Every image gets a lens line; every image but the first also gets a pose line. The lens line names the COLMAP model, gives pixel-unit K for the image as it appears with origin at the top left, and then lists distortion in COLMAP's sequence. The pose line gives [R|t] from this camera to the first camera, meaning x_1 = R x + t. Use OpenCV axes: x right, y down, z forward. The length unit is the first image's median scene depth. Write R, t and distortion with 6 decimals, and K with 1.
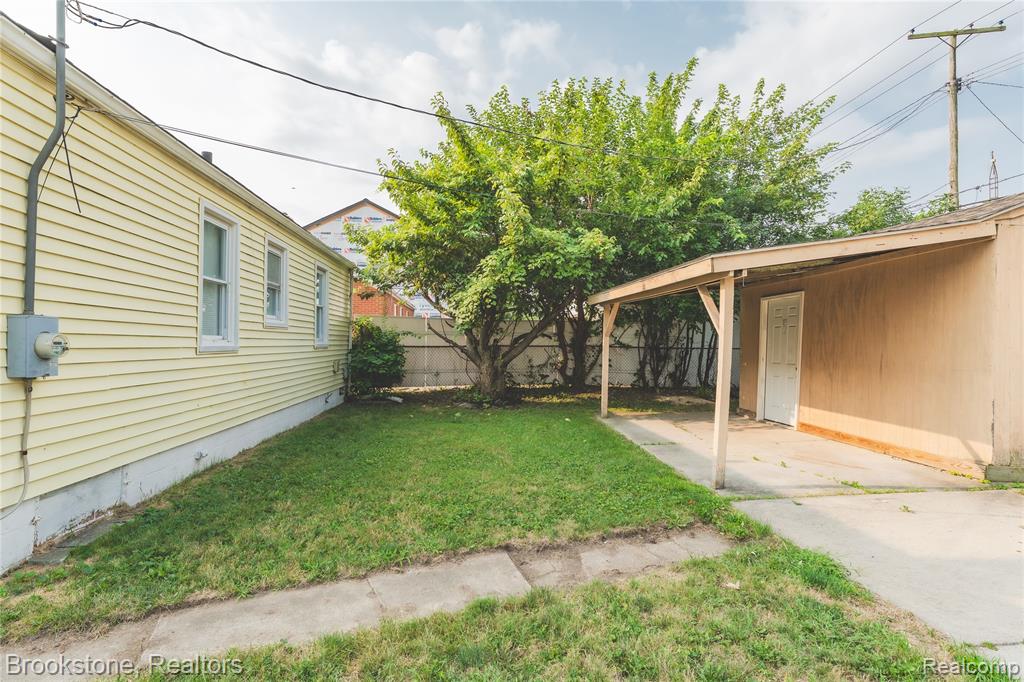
lens RADIAL K [[479.3, 0, 504.2], [0, 479.3, 340.1], [0, 0, 1]] dist [0.000620, -0.000475]
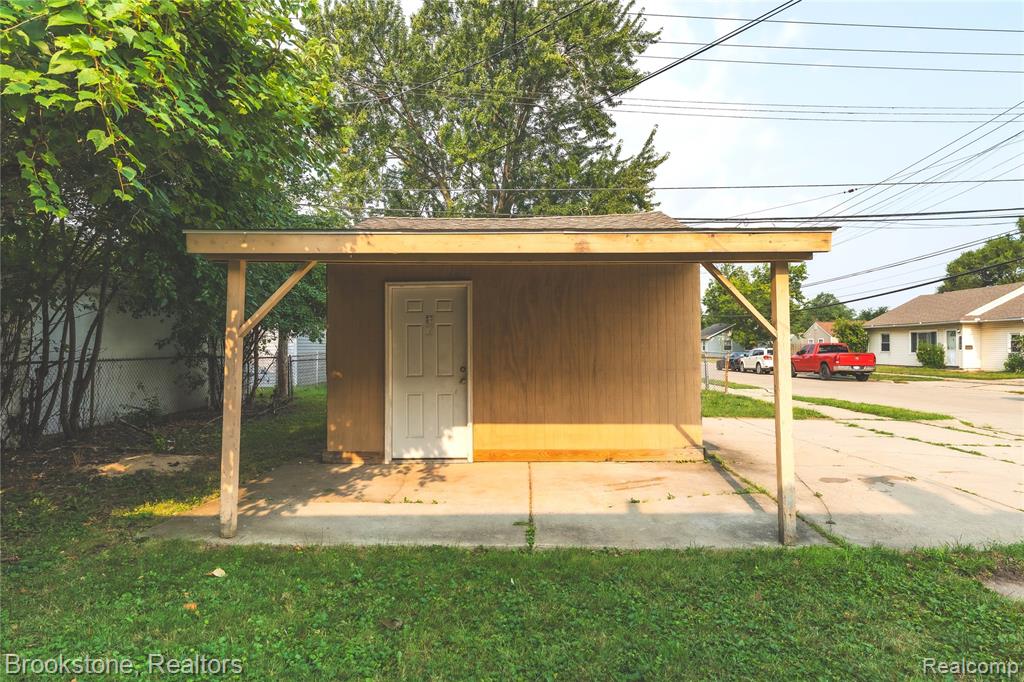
lens RADIAL K [[590.6, 0, 500.5], [0, 590.6, 347.9], [0, 0, 1]] dist [-0.001675, -0.000599]
pose [[0.097132, -0.008804, 0.995233, -0.294786], [0.004166, 0.999956, 0.008439, -0.001455], [-0.995263, 0.003327, 0.097164, 0.801217]]
